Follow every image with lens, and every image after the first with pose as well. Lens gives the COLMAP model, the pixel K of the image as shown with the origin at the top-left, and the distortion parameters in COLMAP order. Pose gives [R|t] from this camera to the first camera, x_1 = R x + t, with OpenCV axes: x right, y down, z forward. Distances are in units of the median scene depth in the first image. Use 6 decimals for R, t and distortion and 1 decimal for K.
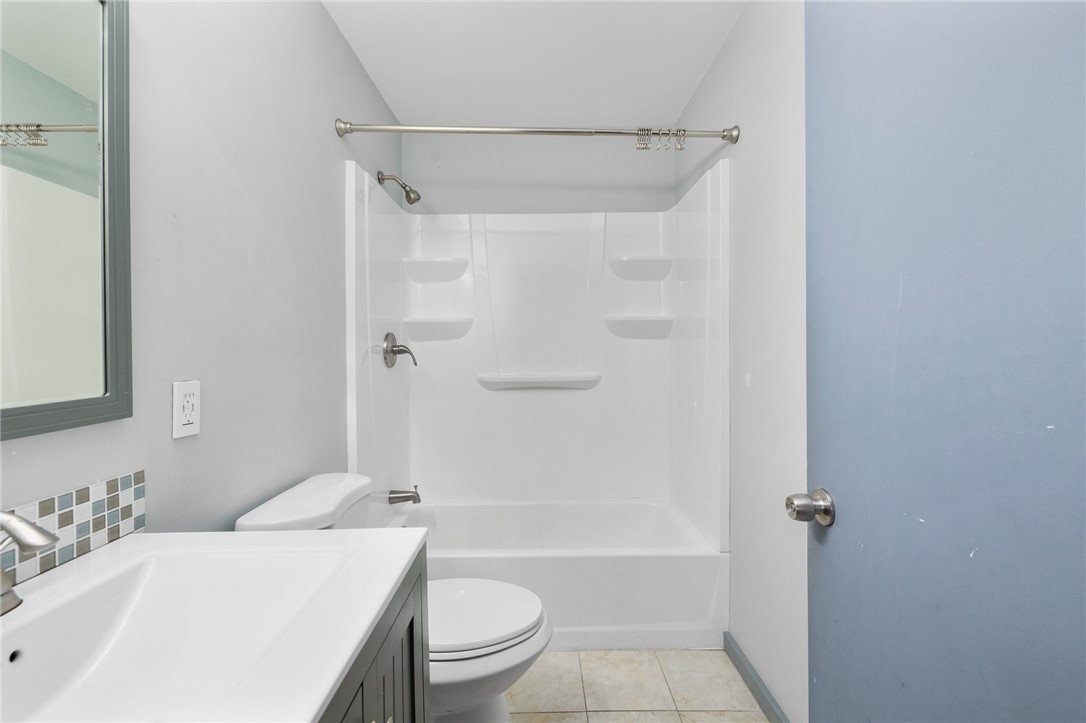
lens RADIAL K [[460.3, 0, 534.4], [0, 460.3, 355.2], [0, 0, 1]] dist [-0.001133, 0.000687]
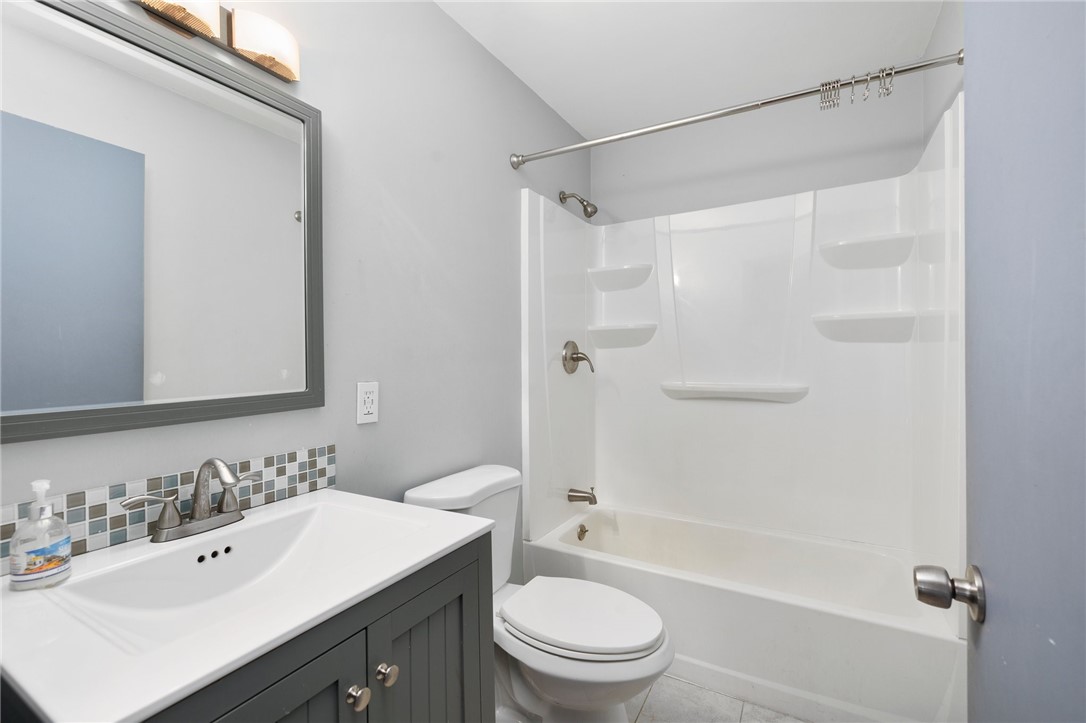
lens RADIAL K [[460.3, 0, 533.1], [0, 460.3, 361.3], [0, 0, 1]] dist [-0.001133, 0.000687]
pose [[0.865604, 0.002969, -0.500721, 0.179288], [-0.002389, 0.999996, 0.001798, -0.004278], [0.500724, -0.000360, 0.865607, 0.040359]]
